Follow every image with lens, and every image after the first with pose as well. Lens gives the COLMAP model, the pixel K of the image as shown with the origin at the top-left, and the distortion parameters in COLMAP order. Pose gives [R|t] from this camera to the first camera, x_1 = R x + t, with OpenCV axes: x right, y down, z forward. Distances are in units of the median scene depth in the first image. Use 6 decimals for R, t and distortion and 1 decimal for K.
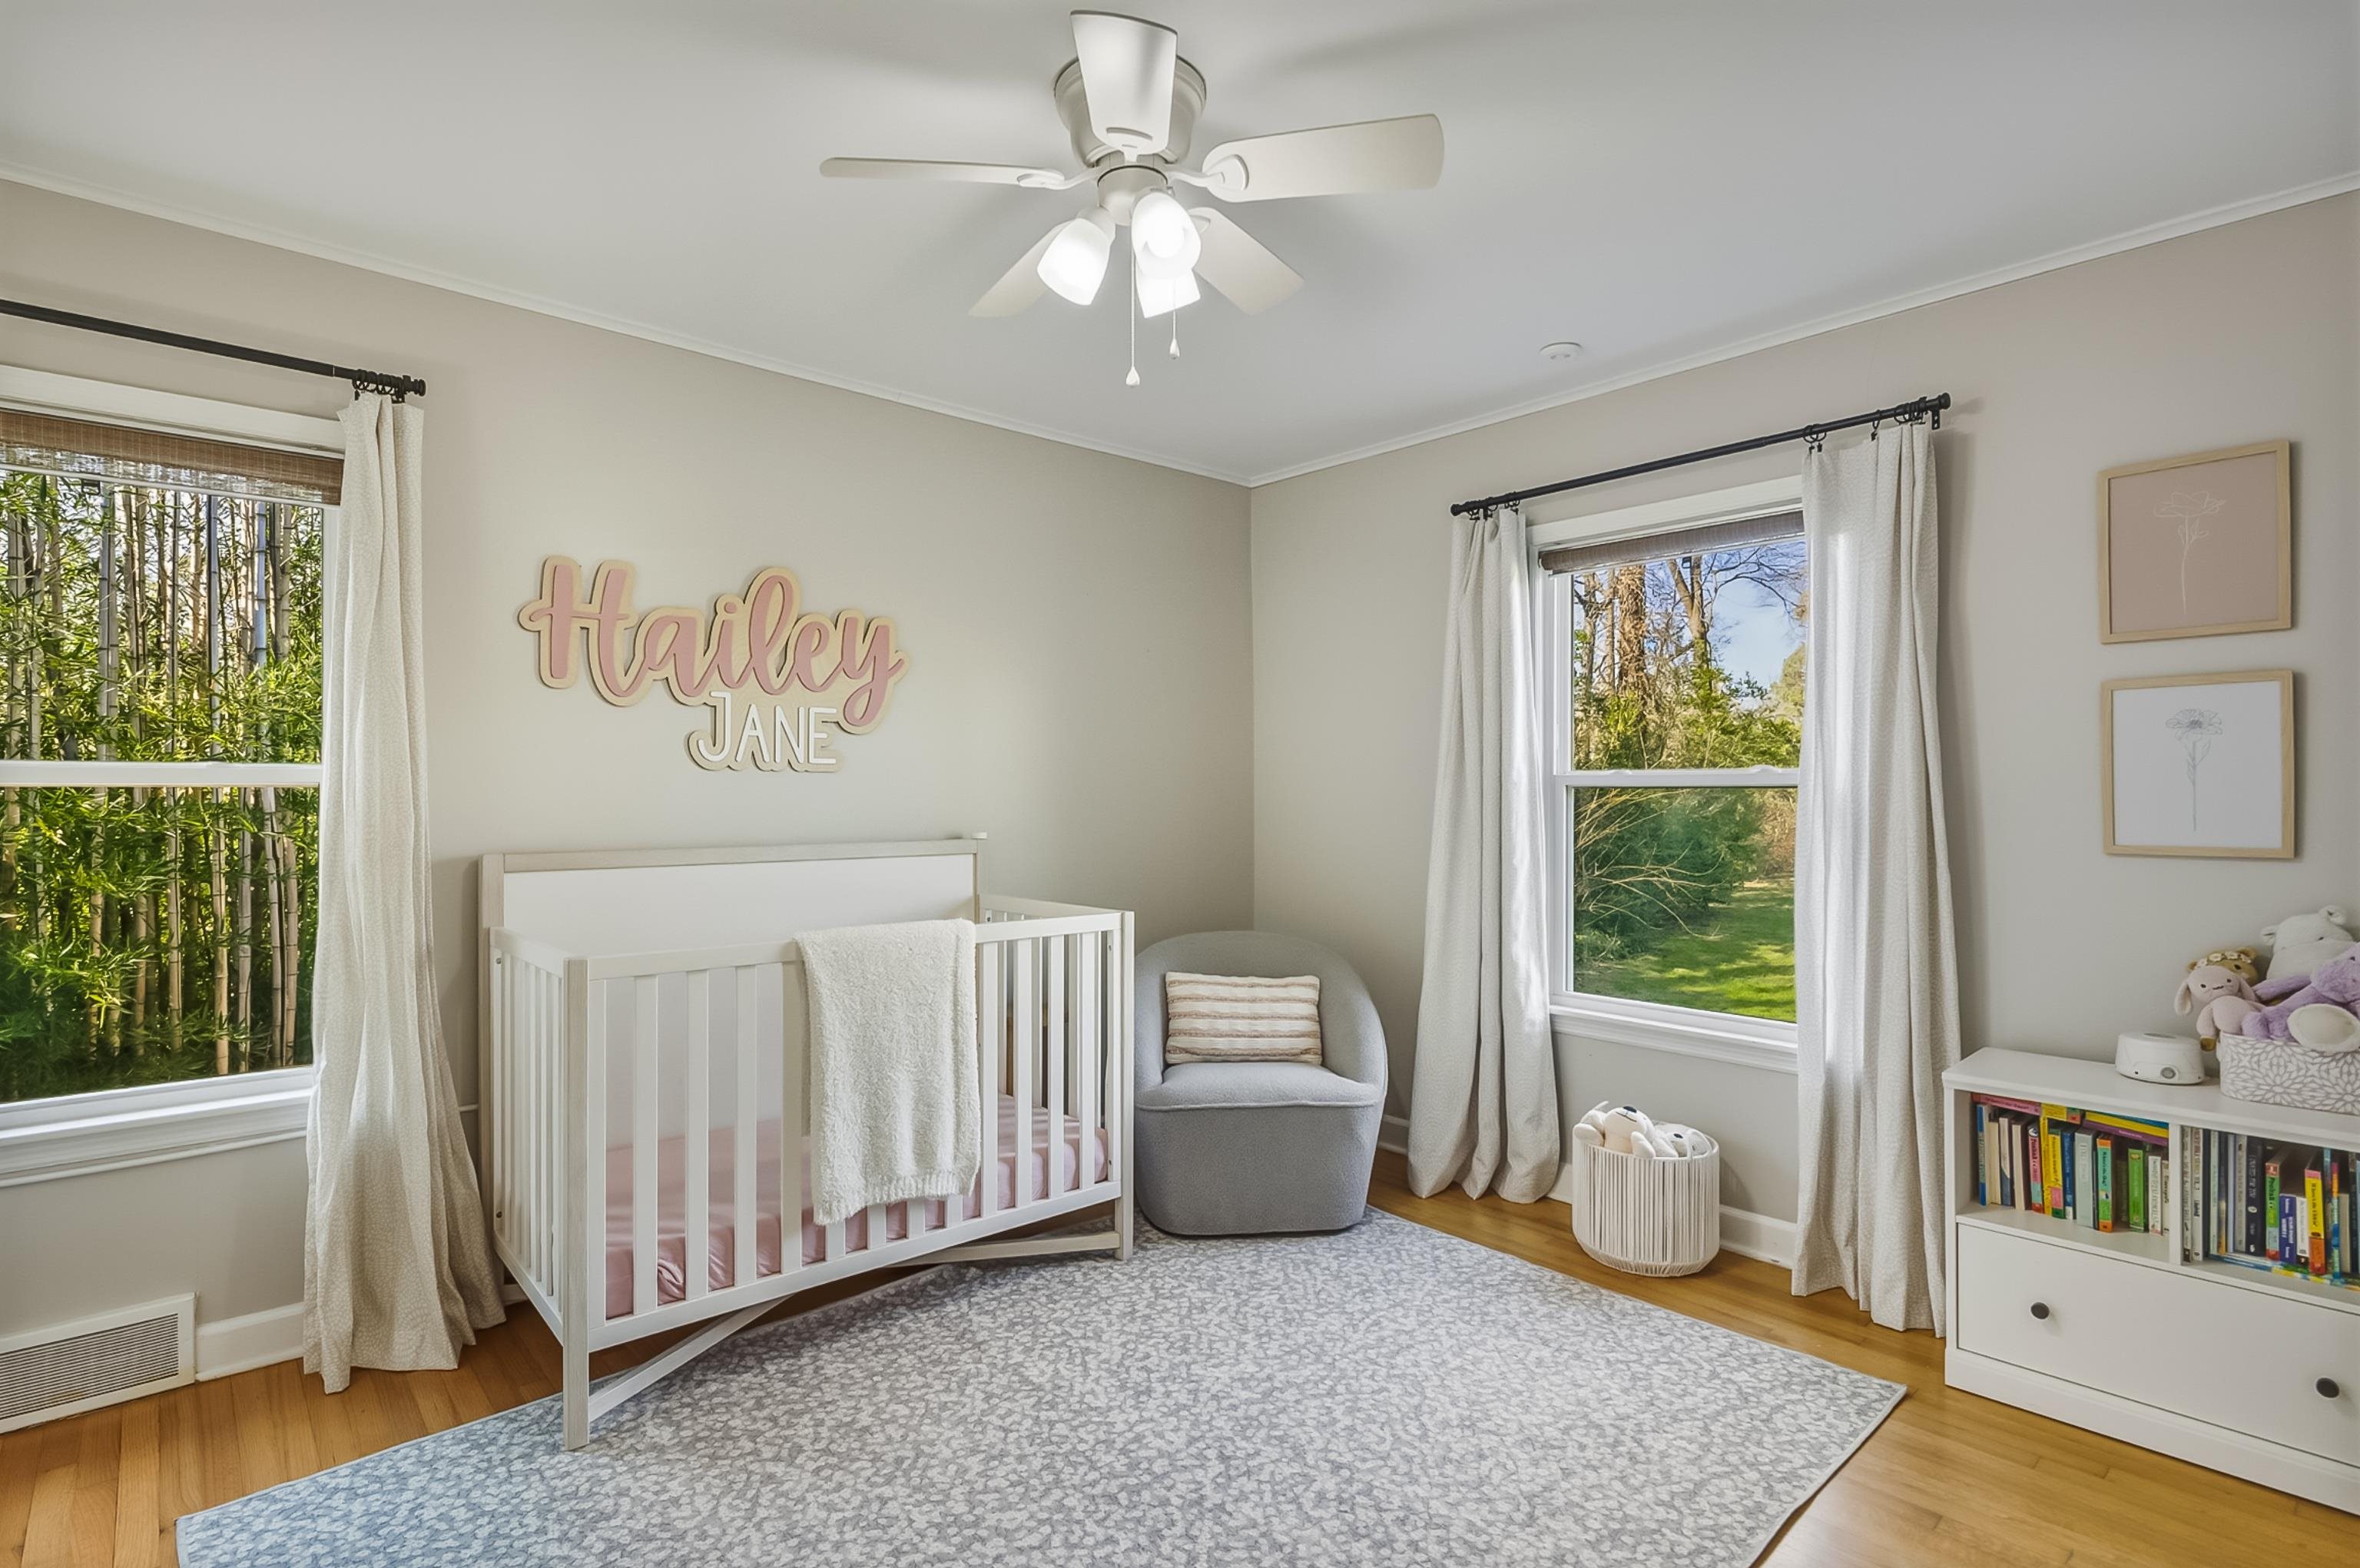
lens RADIAL K [[1141.1, 0, 1174.4], [0, 1141.1, 786.0], [0, 0, 1]] dist [0.001136, -0.000037]
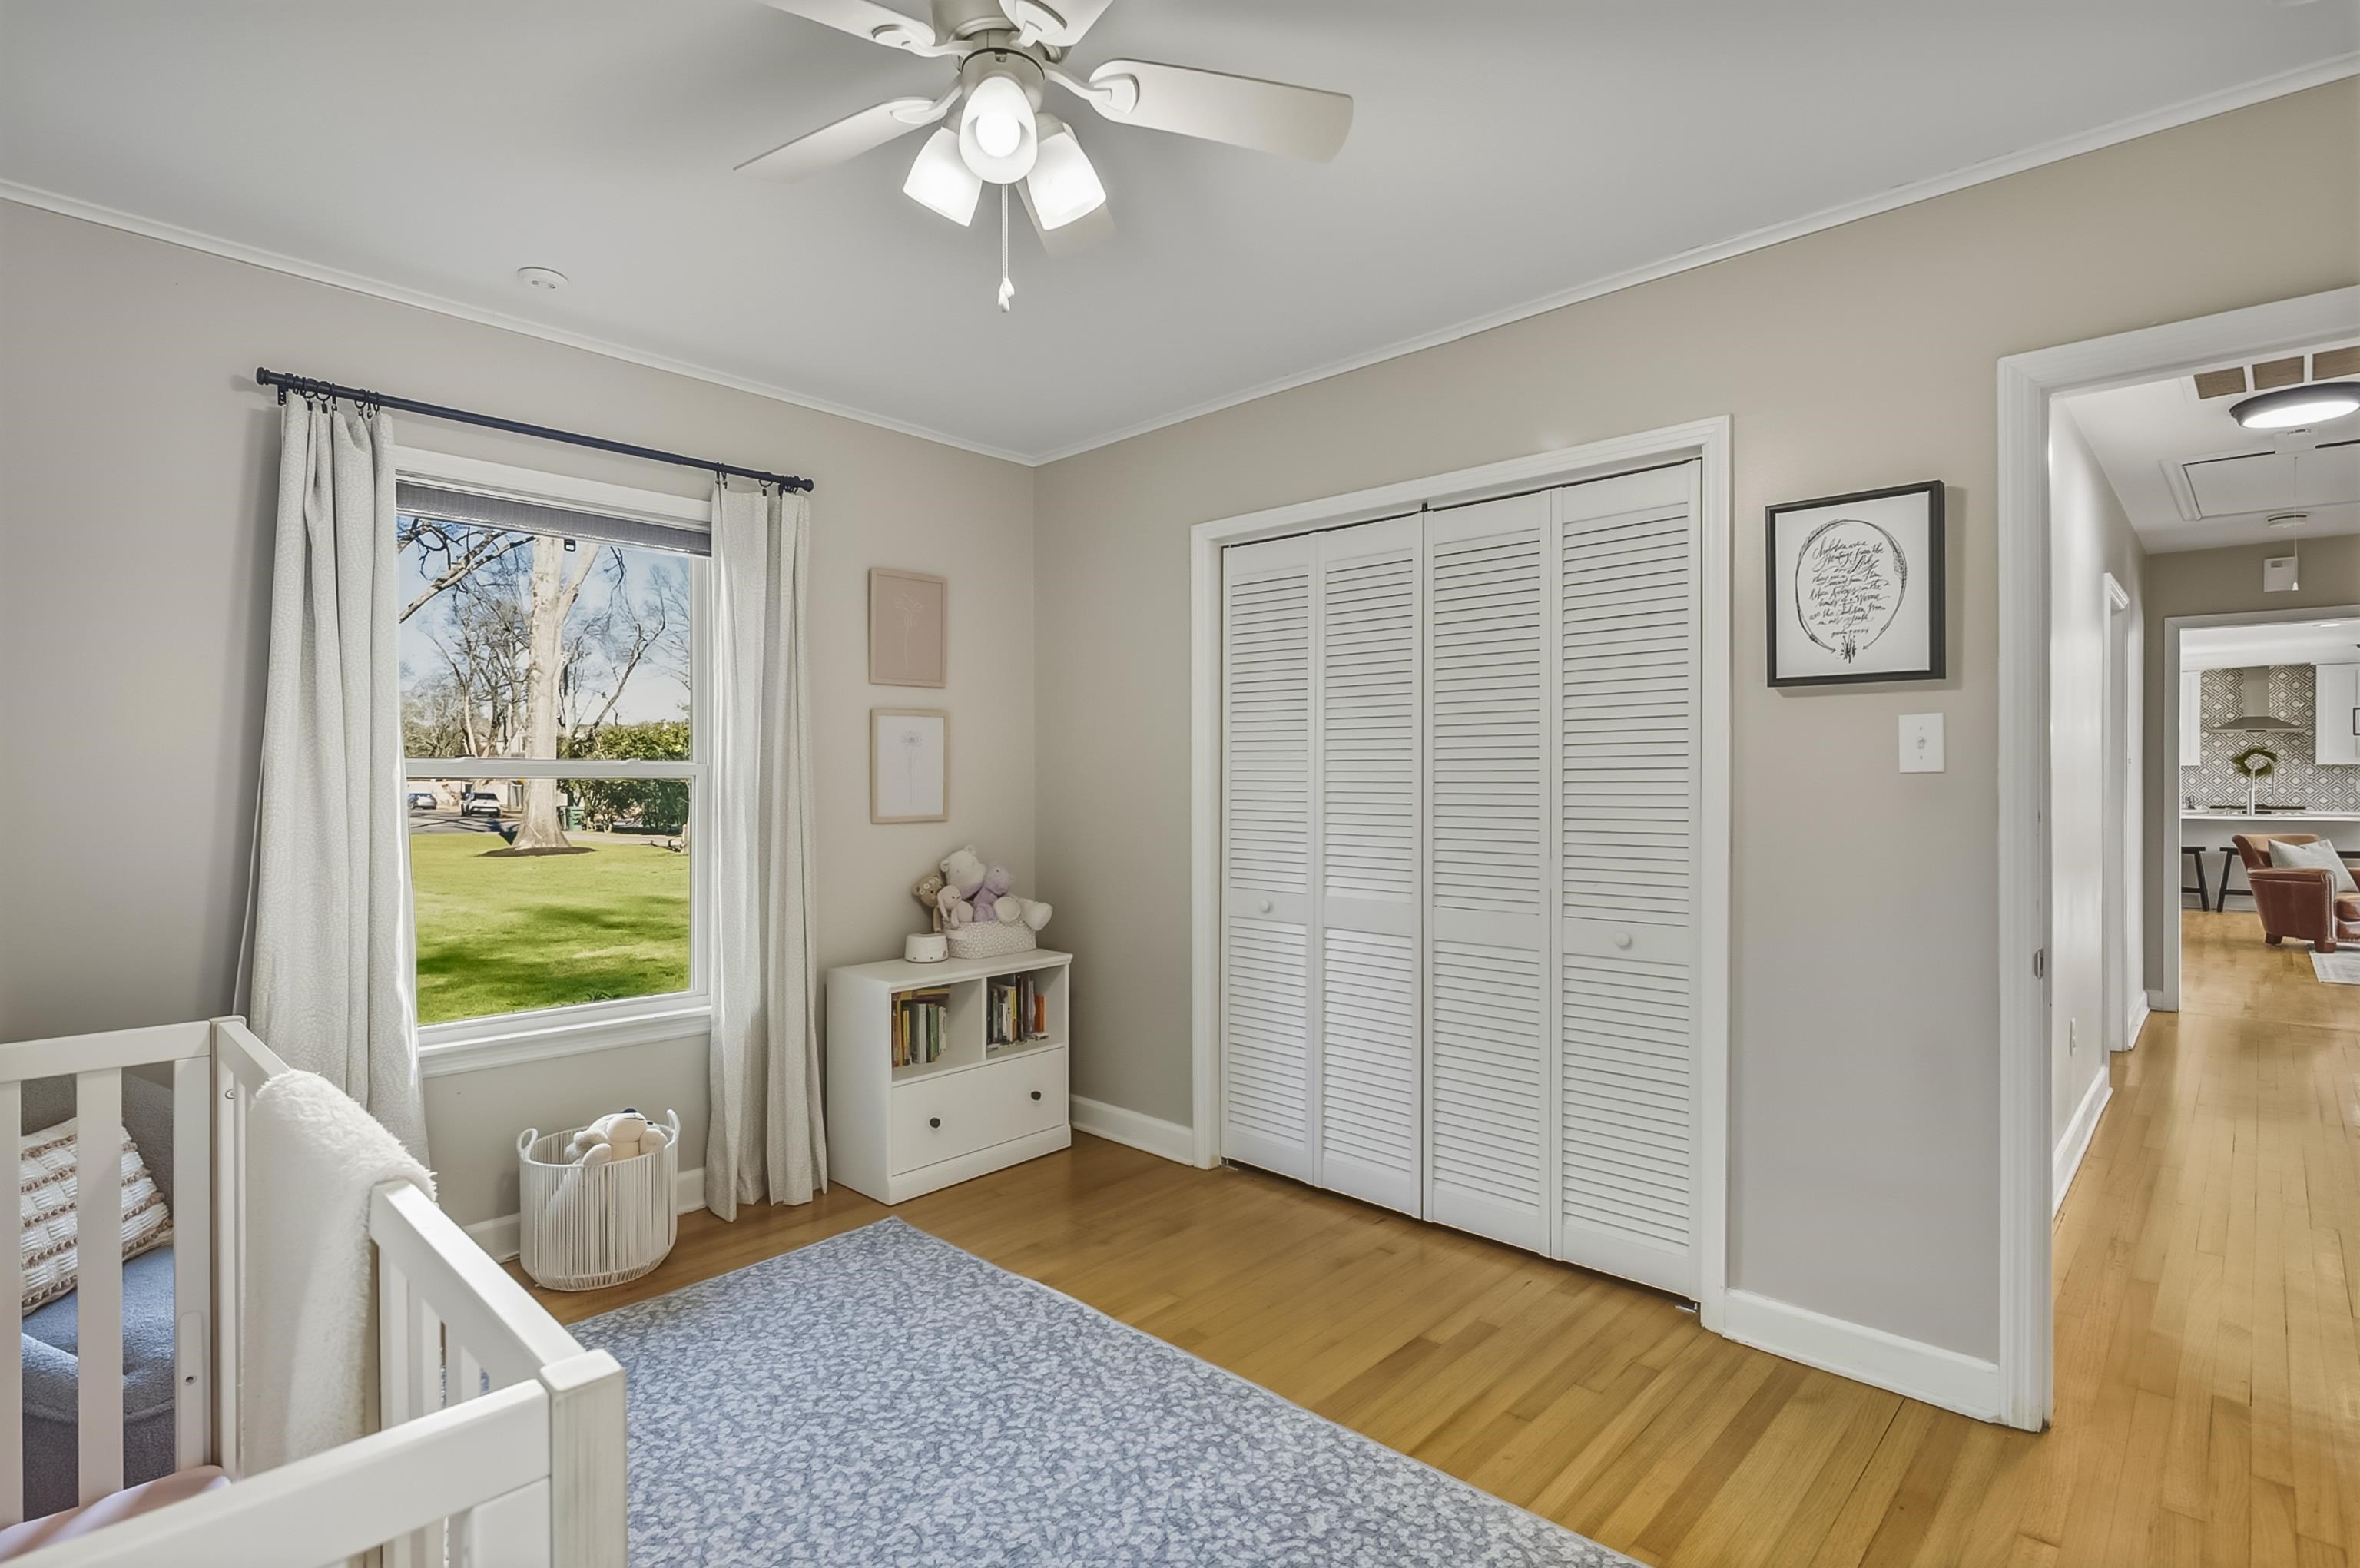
lens RADIAL K [[1141.1, 0, 1182.6], [0, 1141.1, 786.8], [0, 0, 1]] dist [0.001136, -0.000037]
pose [[-0.081565, -0.000583, 0.996668, -0.702139], [0.001988, 0.999998, 0.000748, 0.010606], [-0.996666, 0.002043, -0.081563, 0.716194]]
